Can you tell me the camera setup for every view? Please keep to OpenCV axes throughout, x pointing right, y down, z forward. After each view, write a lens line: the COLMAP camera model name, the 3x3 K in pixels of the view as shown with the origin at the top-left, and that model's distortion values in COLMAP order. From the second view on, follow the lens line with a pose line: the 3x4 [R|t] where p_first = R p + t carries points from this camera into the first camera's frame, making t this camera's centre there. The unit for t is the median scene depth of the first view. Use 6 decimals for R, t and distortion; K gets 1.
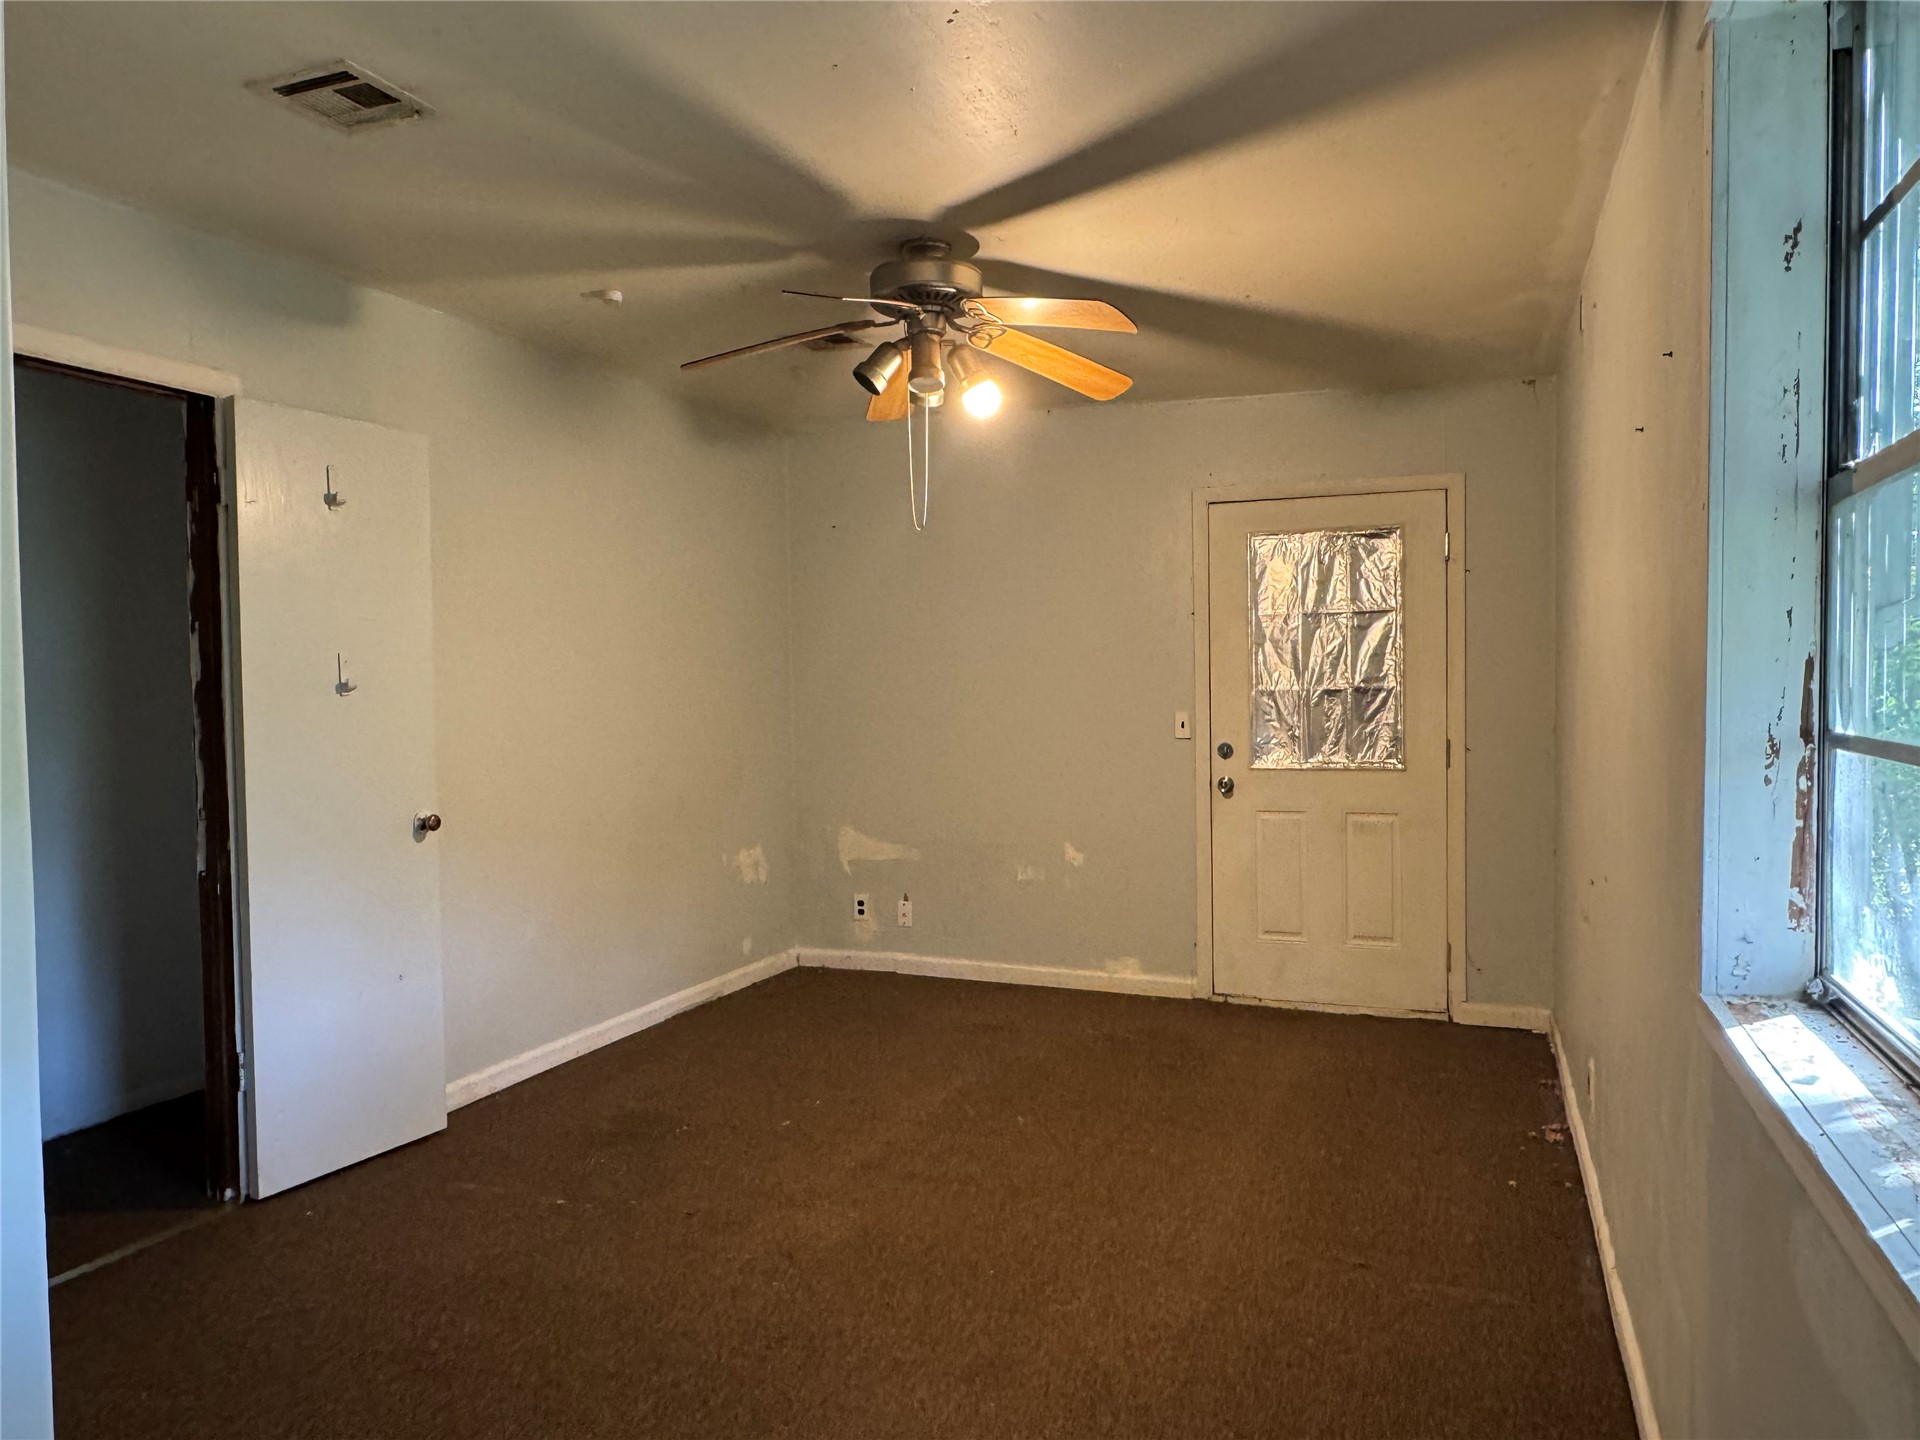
lens RADIAL K [[1324.7, 0, 960.9], [0, 1324.7, 721.4], [0, 0, 1]] dist [-0.009106, 0.008247]
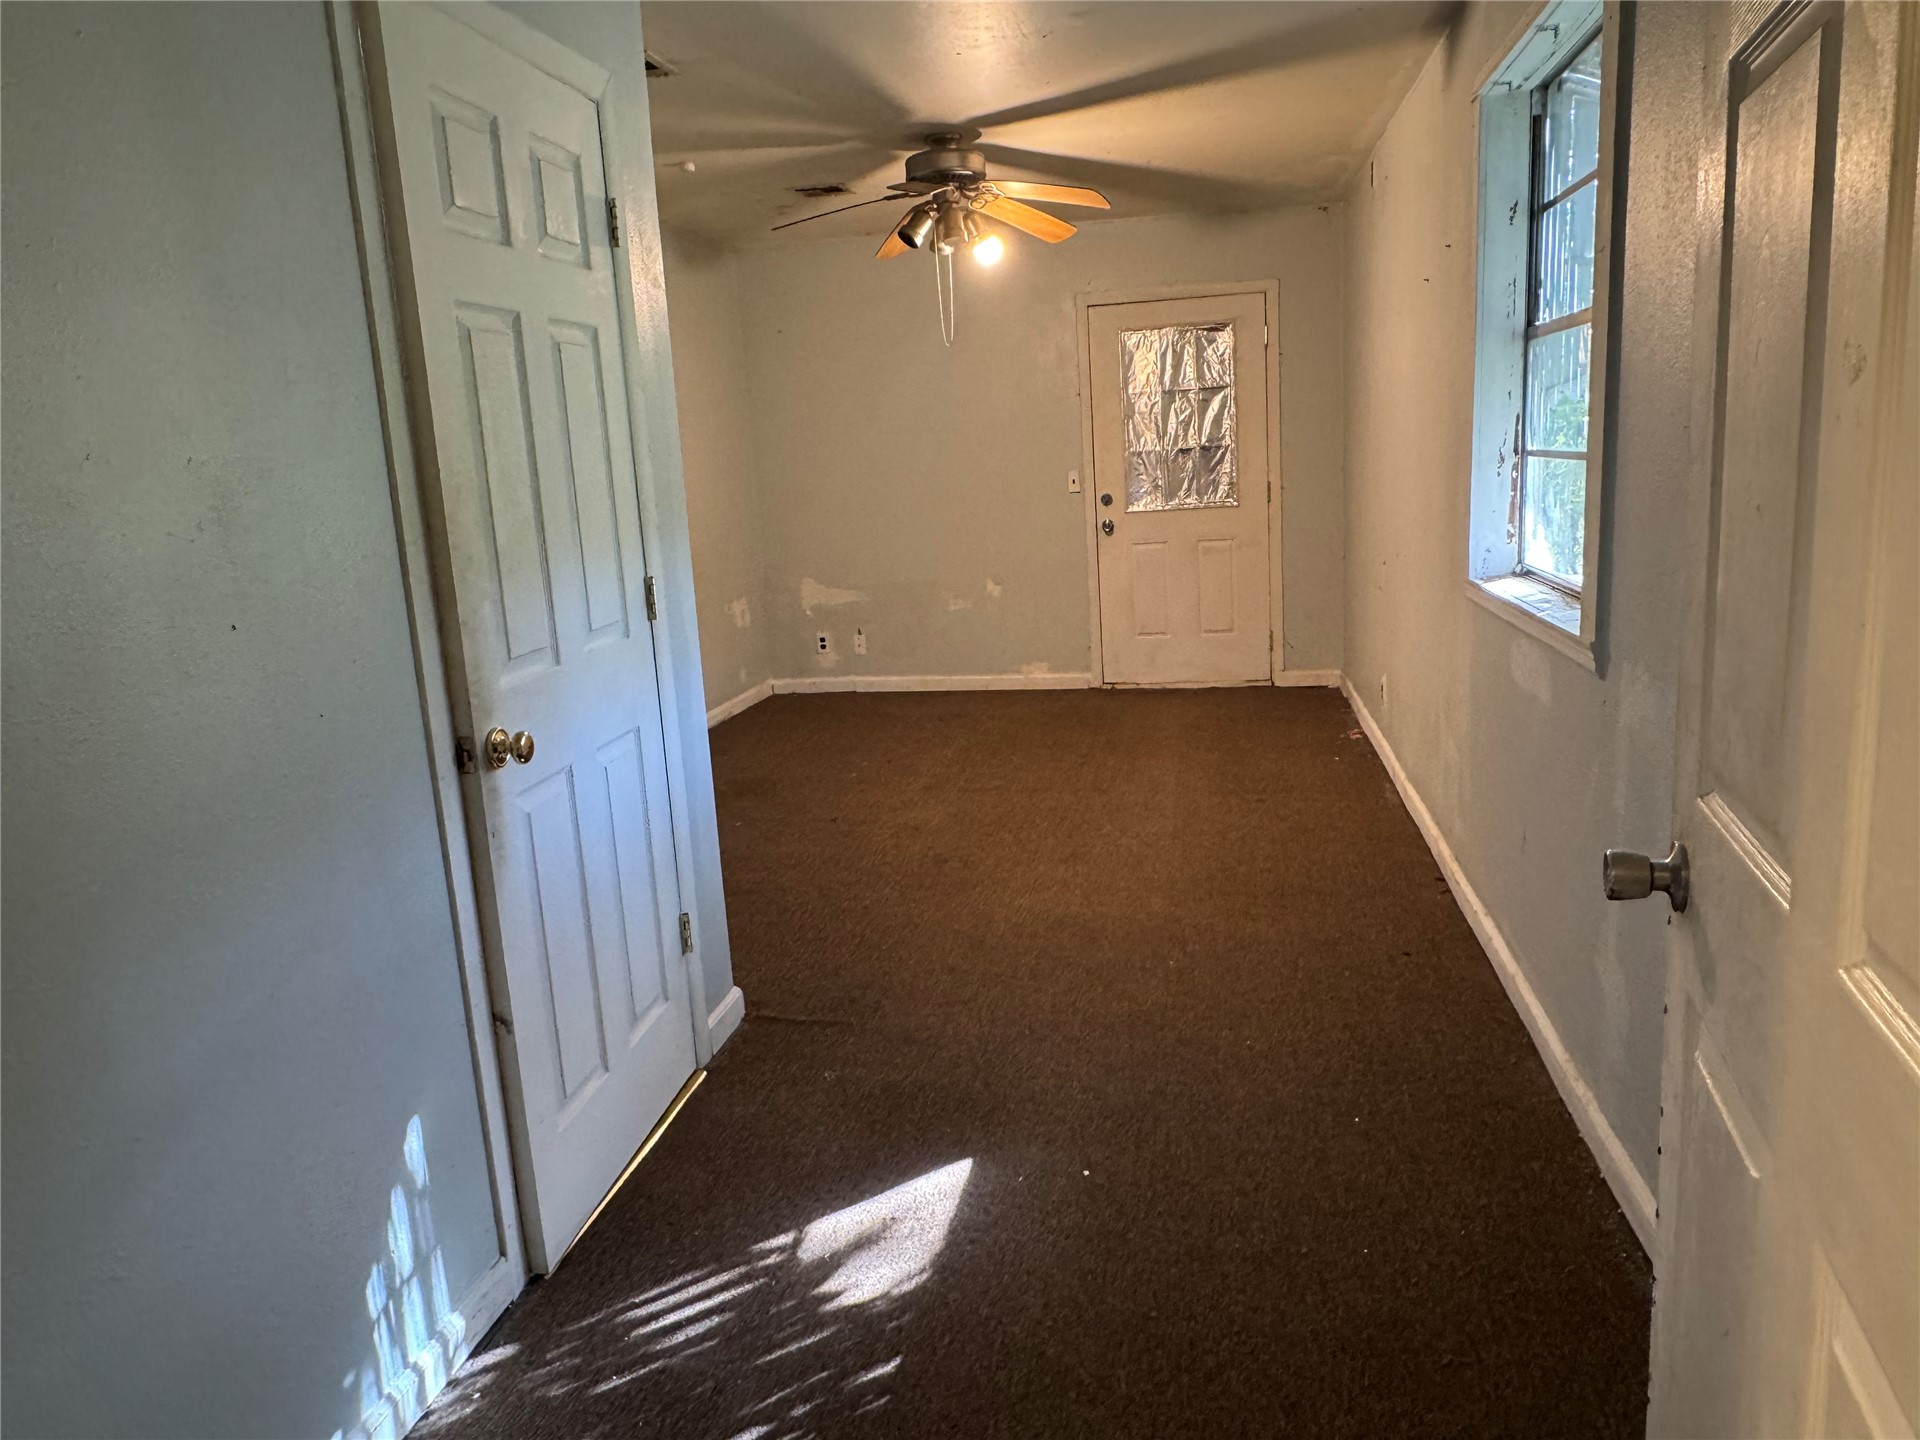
lens RADIAL K [[1324.7, 0, 958.8], [0, 1324.7, 719.9], [0, 0, 1]] dist [-0.009106, 0.008247]
pose [[0.981231, -0.083370, 0.173883, -0.203948], [0.054005, 0.984435, 0.167243, 0.009808], [-0.185120, -0.154714, 0.970461, -0.305232]]
